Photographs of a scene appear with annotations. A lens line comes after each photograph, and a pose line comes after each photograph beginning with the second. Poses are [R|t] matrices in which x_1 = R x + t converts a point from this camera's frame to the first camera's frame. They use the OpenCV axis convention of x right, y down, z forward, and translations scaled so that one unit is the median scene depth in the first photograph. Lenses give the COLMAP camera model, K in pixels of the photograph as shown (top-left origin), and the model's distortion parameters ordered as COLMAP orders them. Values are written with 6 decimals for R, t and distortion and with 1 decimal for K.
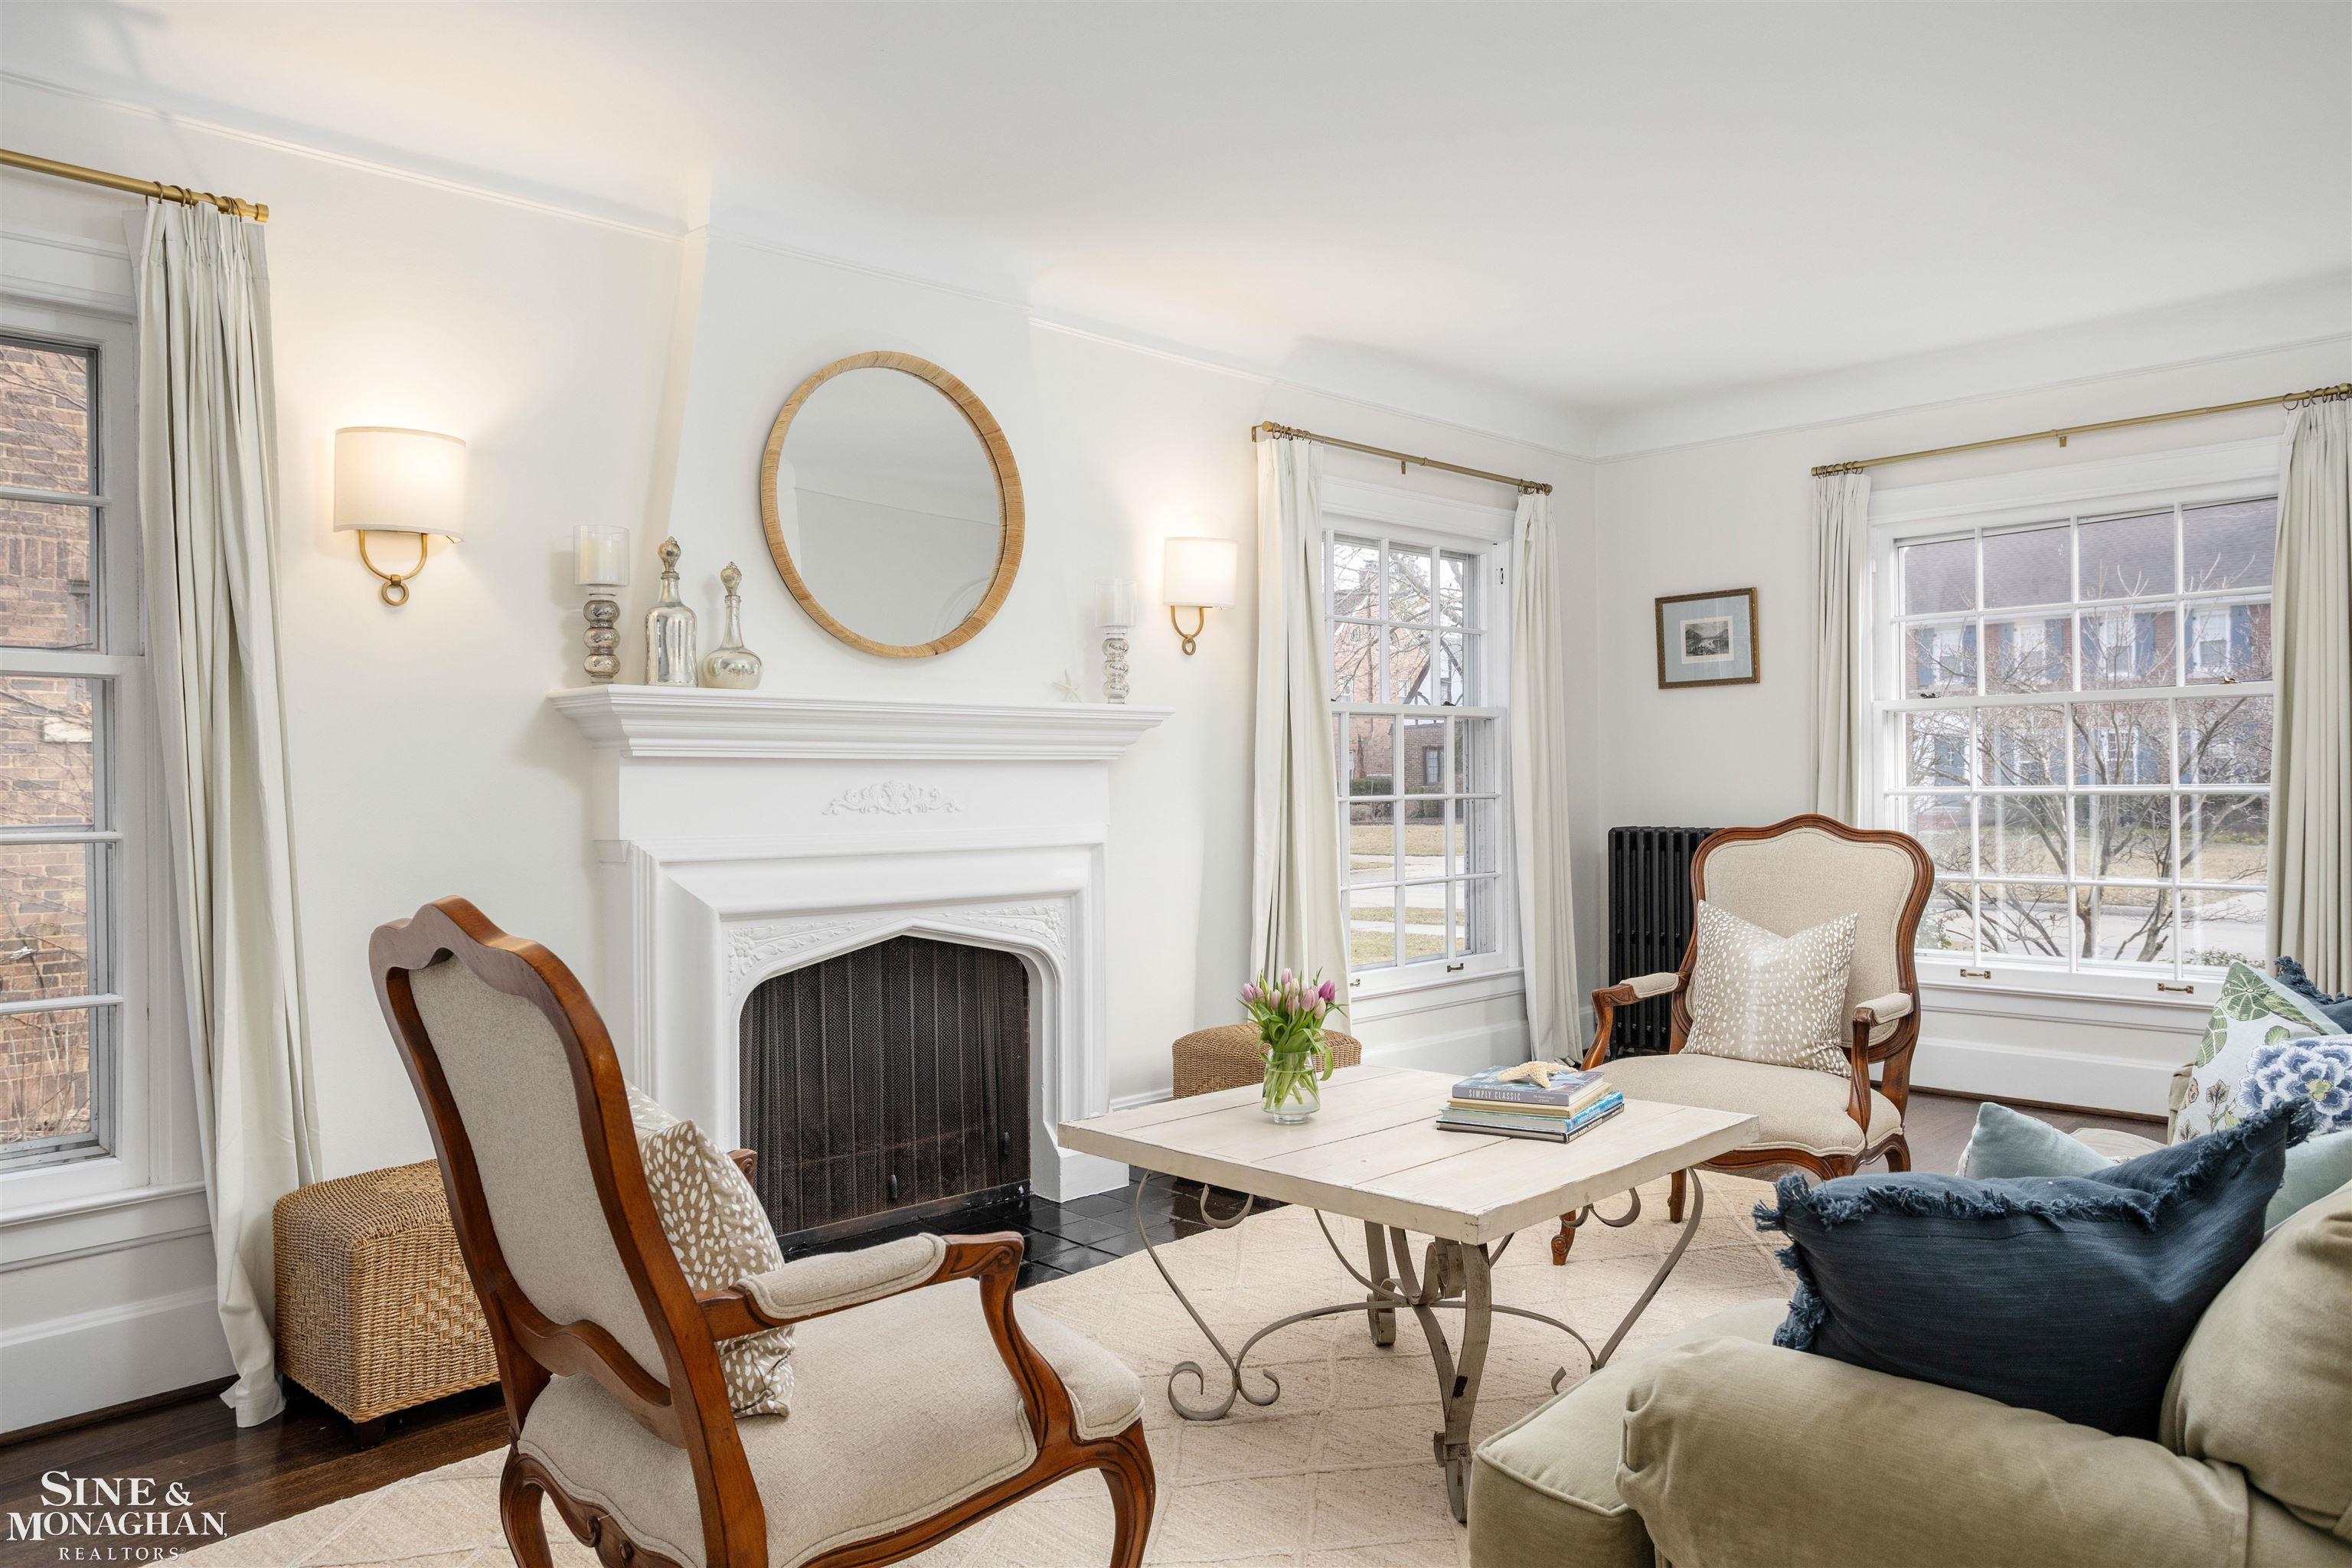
lens RADIAL K [[1667.5, 0, 1176.0], [0, 1667.5, 784.0], [0, 0, 1]] dist [0.035083, -0.000295]
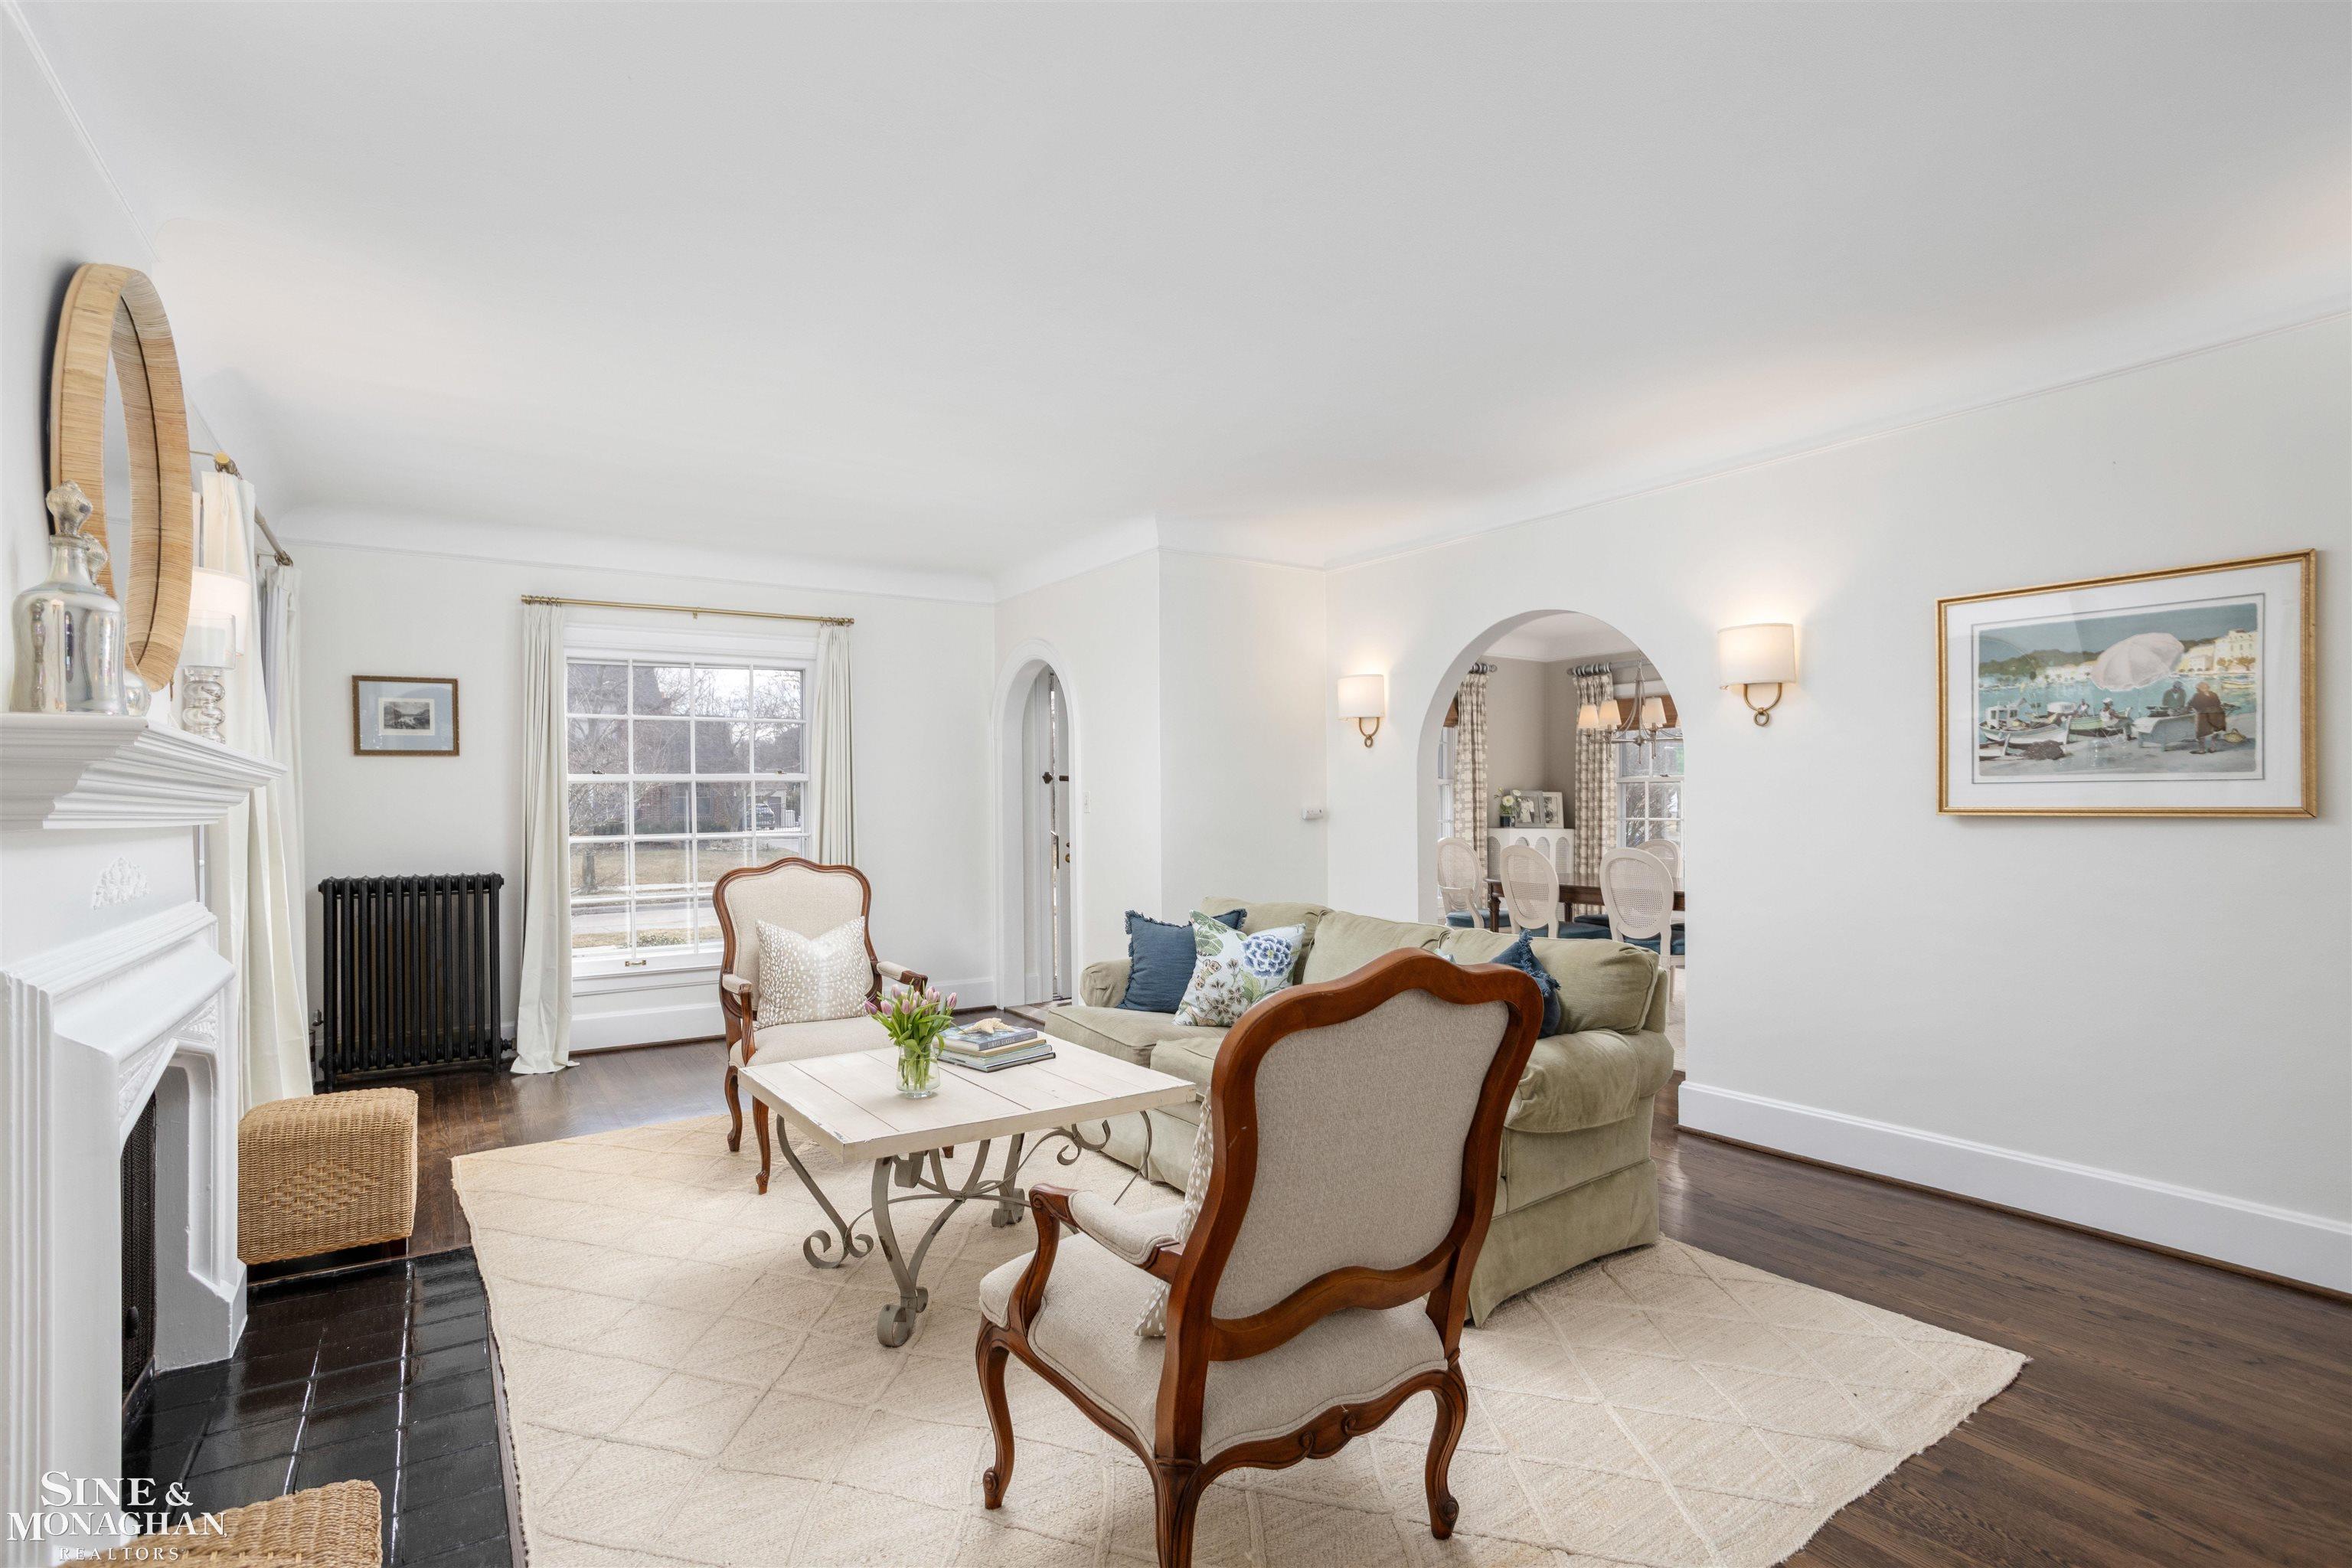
lens RADIAL K [[1159.4, 0, 1174.2], [0, 1159.4, 809.1], [0, 0, 1]] dist [0.000046, 0.000016]
pose [[0.229308, 0.009362, 0.973309, -0.368244], [0.011596, 0.999857, -0.012349, -0.003596], [-0.973285, 0.014118, 0.229166, 0.281329]]
